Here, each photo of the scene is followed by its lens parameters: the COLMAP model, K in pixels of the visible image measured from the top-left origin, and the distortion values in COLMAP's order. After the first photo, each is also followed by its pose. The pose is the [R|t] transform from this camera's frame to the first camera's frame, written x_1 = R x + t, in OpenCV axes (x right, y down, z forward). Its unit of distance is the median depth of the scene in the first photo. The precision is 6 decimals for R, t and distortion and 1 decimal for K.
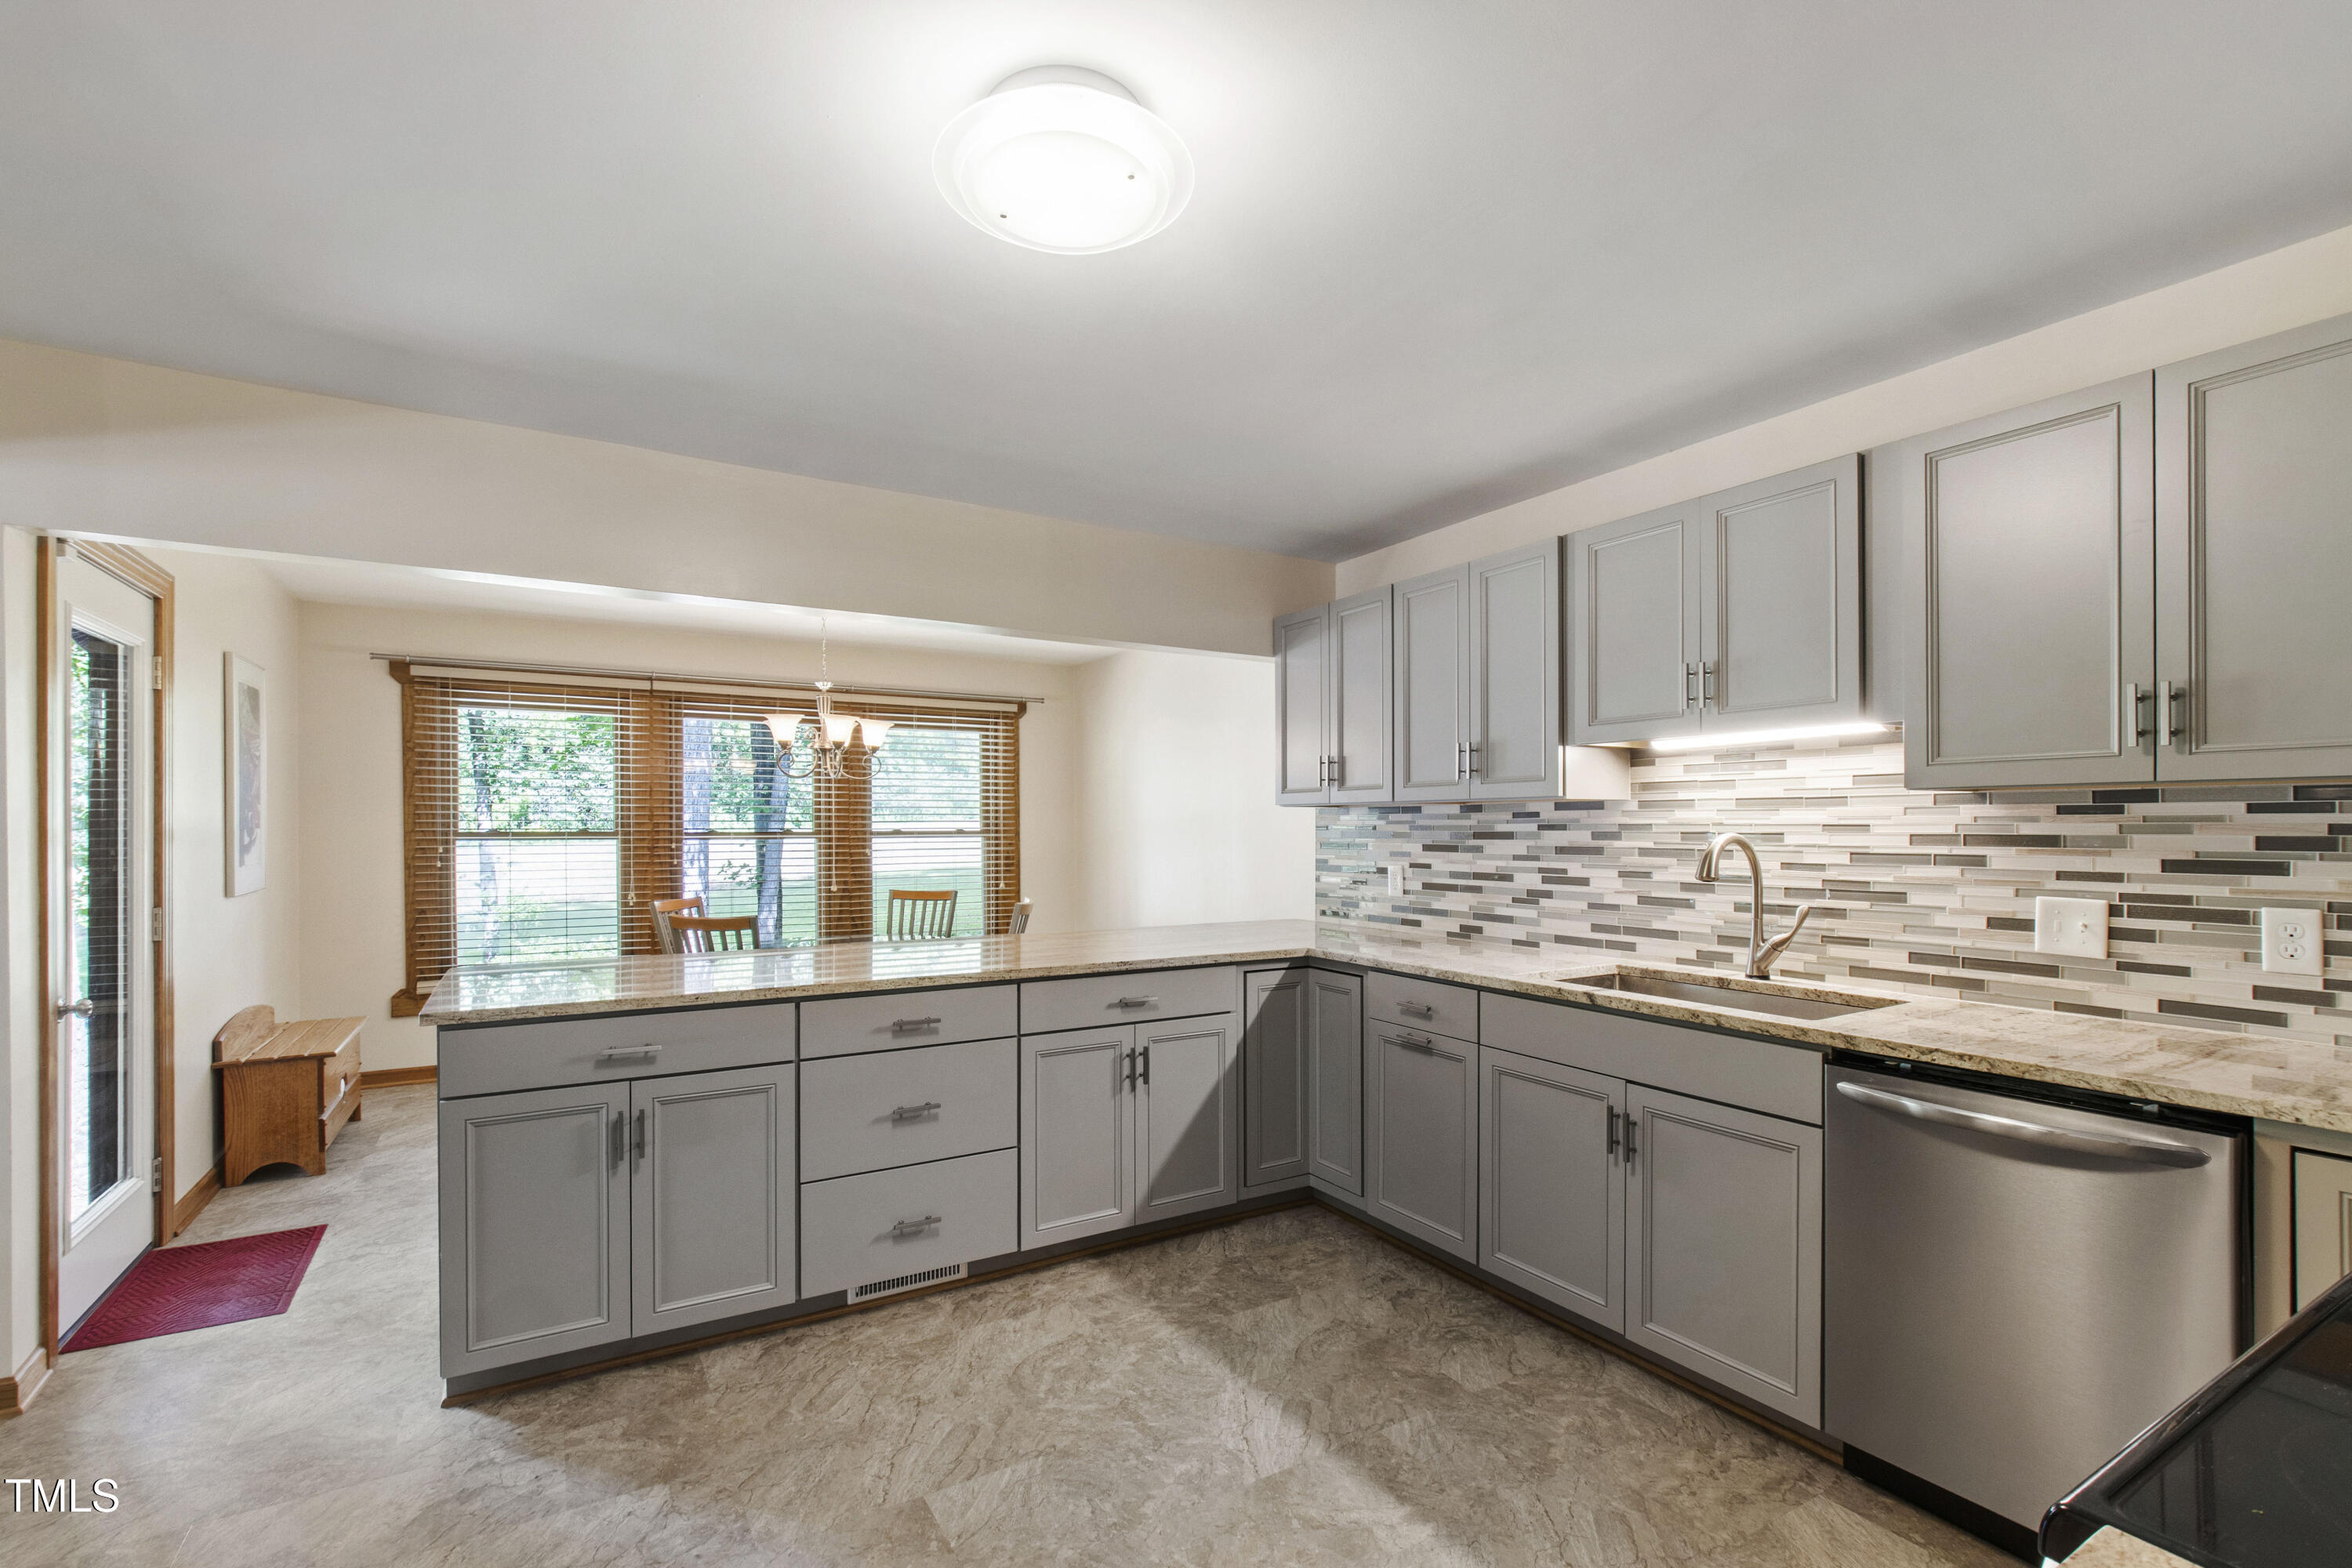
lens RADIAL K [[1042.9, 0, 1166.8], [0, 1042.9, 826.2], [0, 0, 1]] dist [0.003398, -0.004552]
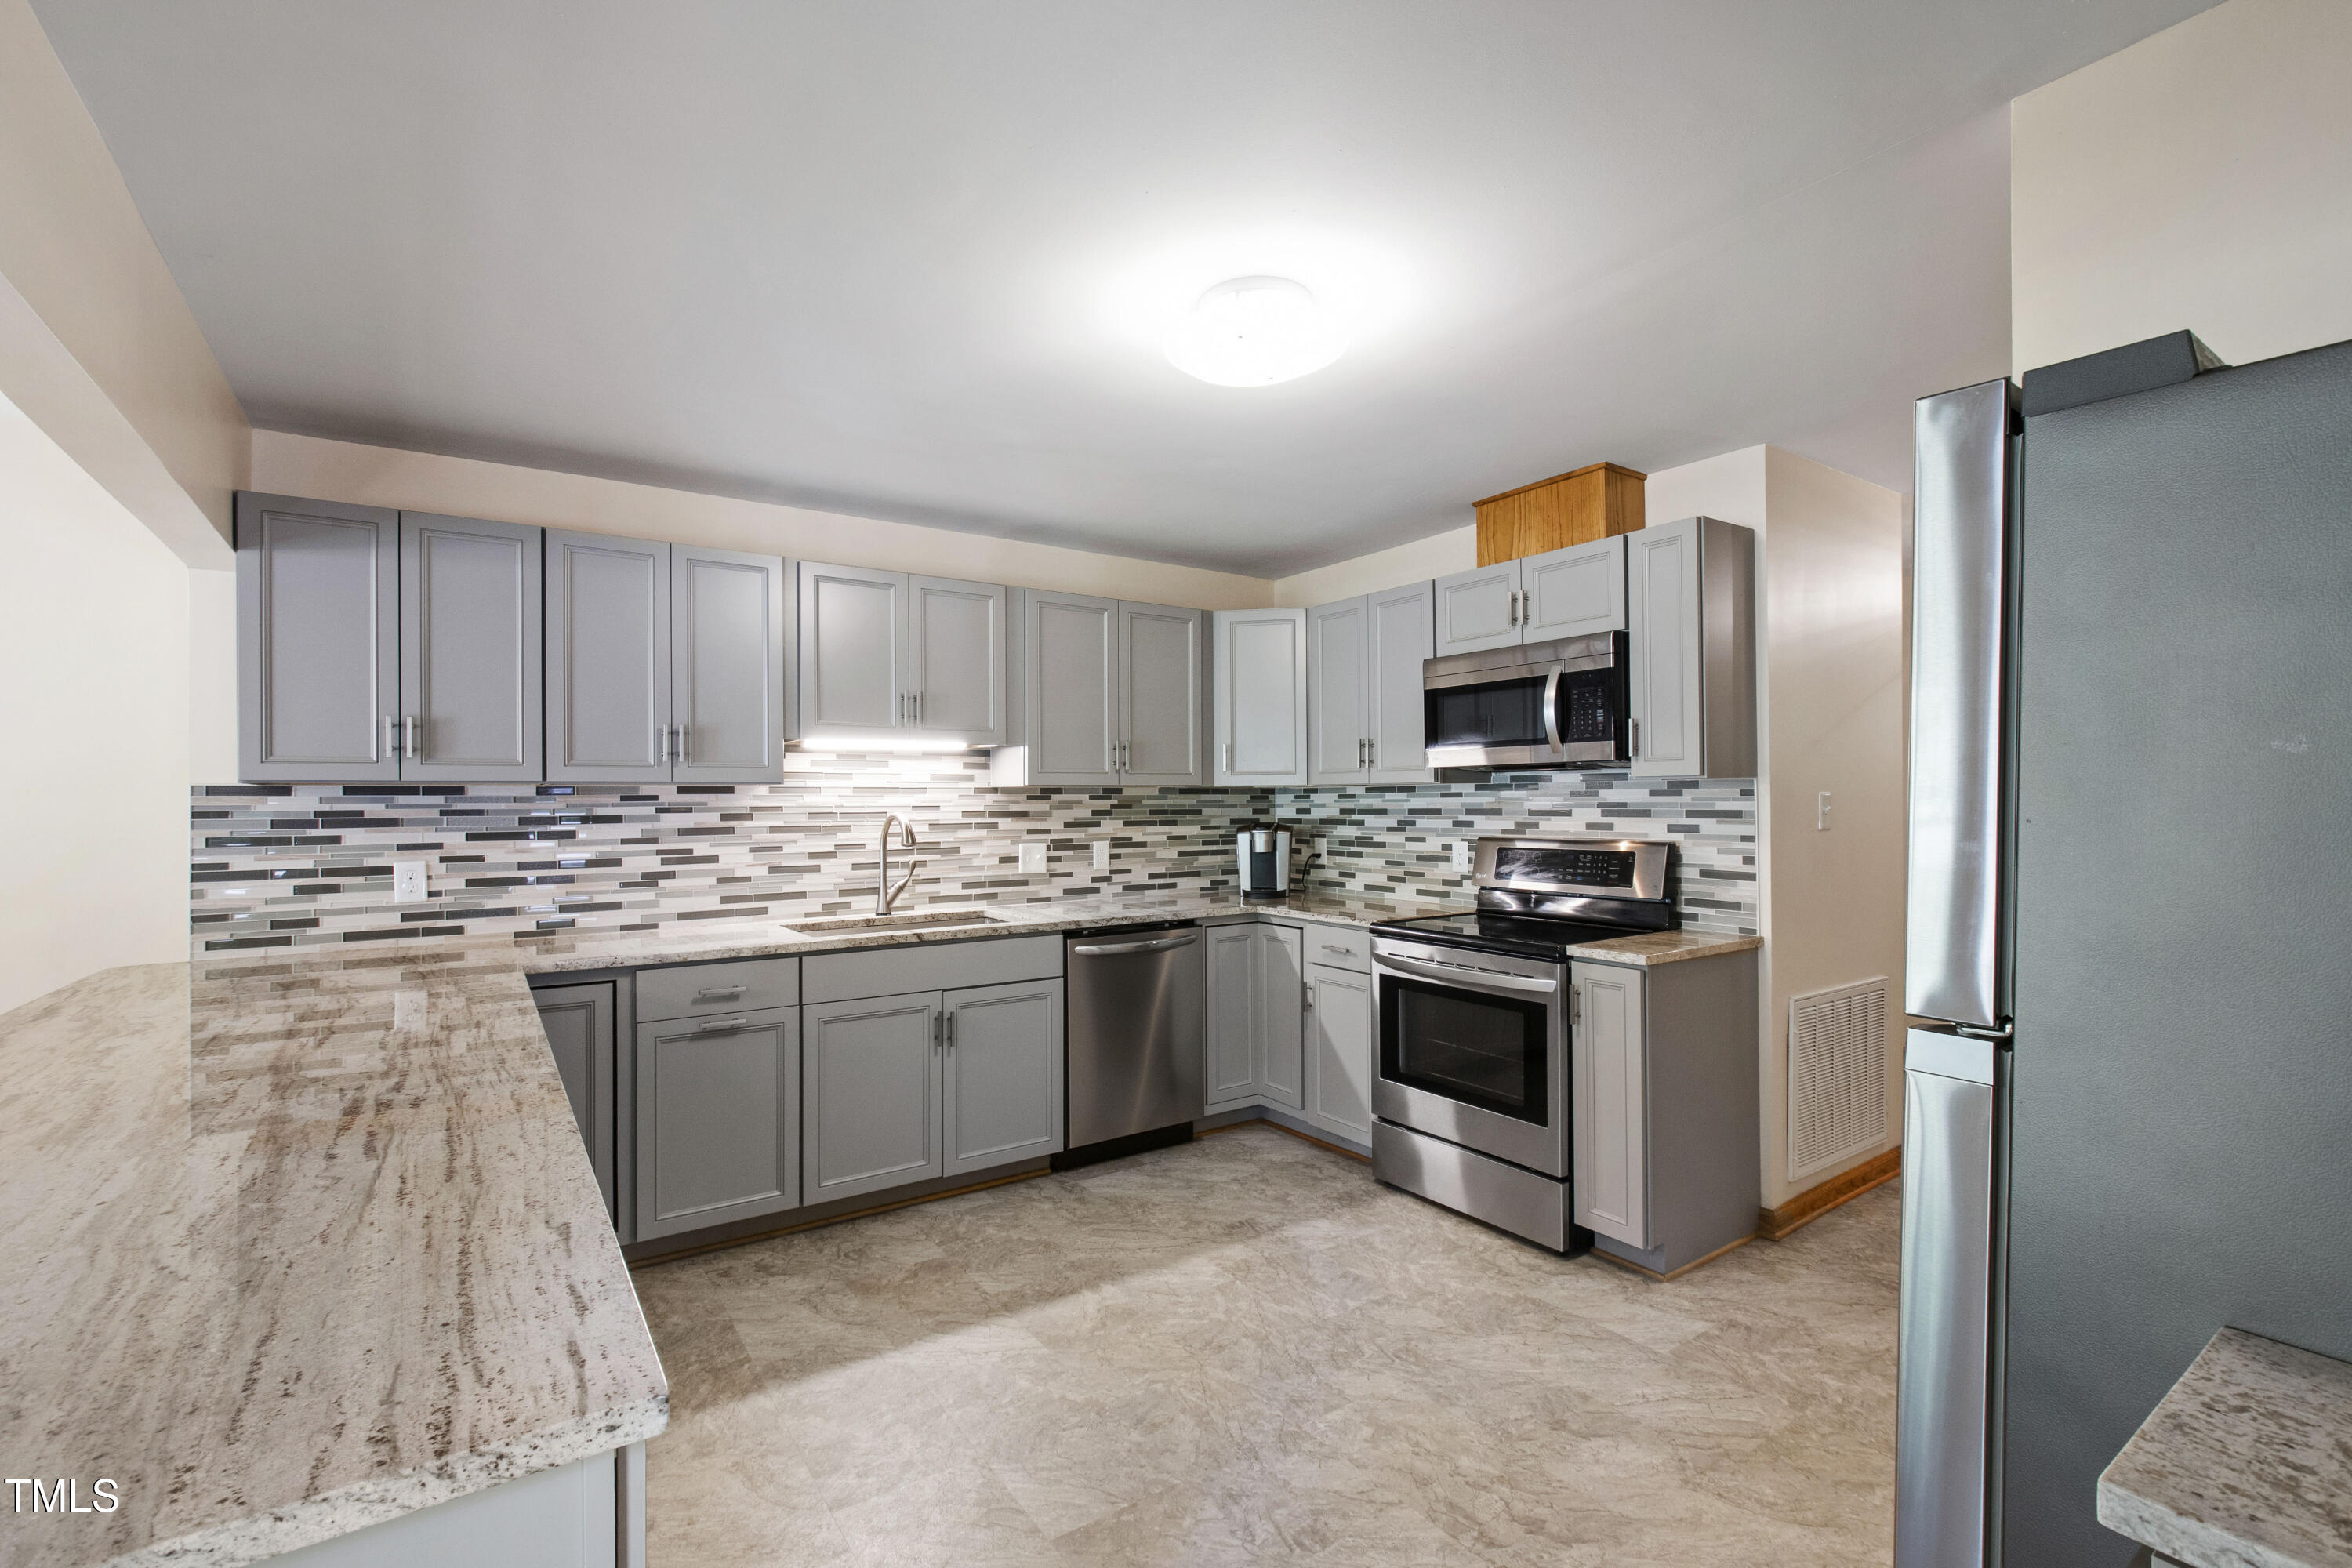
lens RADIAL K [[1042.9, 0, 1161.6], [0, 1042.9, 780.6], [0, 0, 1]] dist [0.003398, -0.004552]
pose [[-0.056351, 0.021293, 0.998184, -0.796881], [0.007709, 0.999752, -0.020891, -0.003301], [-0.998381, 0.006518, -0.056501, 0.647896]]
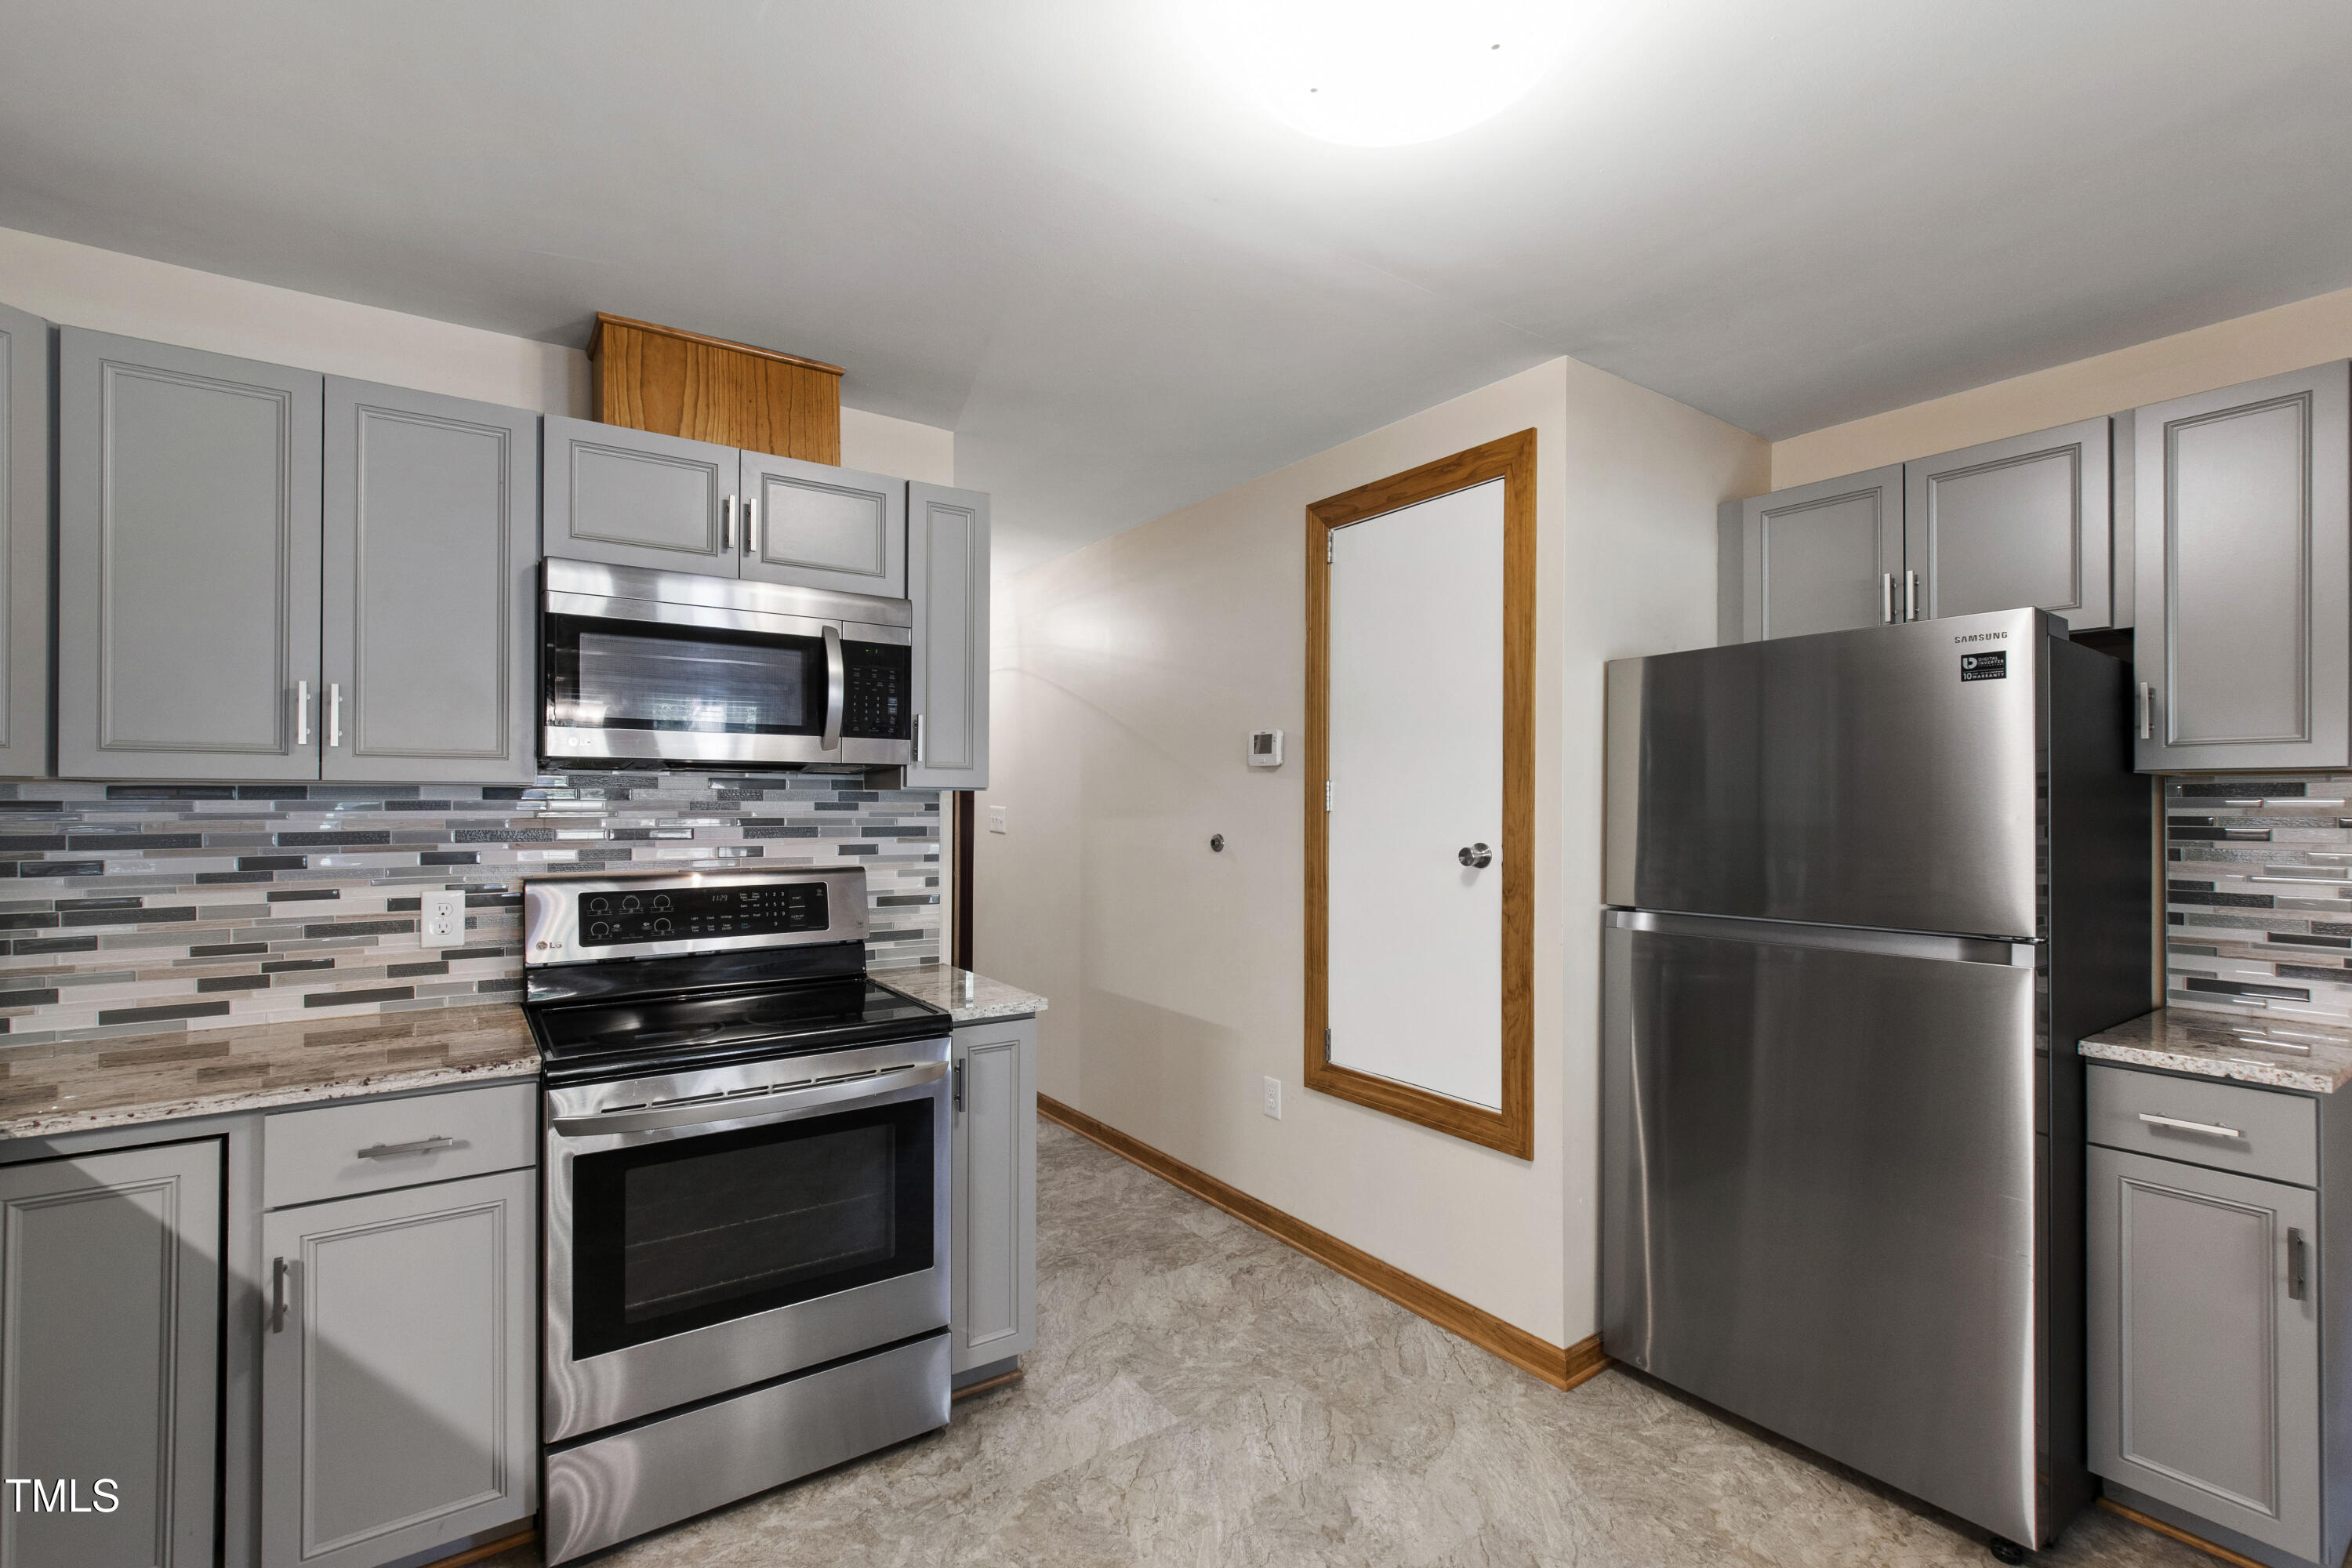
lens RADIAL K [[1042.9, 0, 1182.4], [0, 1042.9, 792.4], [0, 0, 1]] dist [0.003398, -0.004552]
pose [[-0.997483, -0.000732, -0.070903, 0.070743], [-0.000101, 0.999960, -0.008902, -0.013303], [0.070907, -0.008873, -0.997443, 0.968217]]
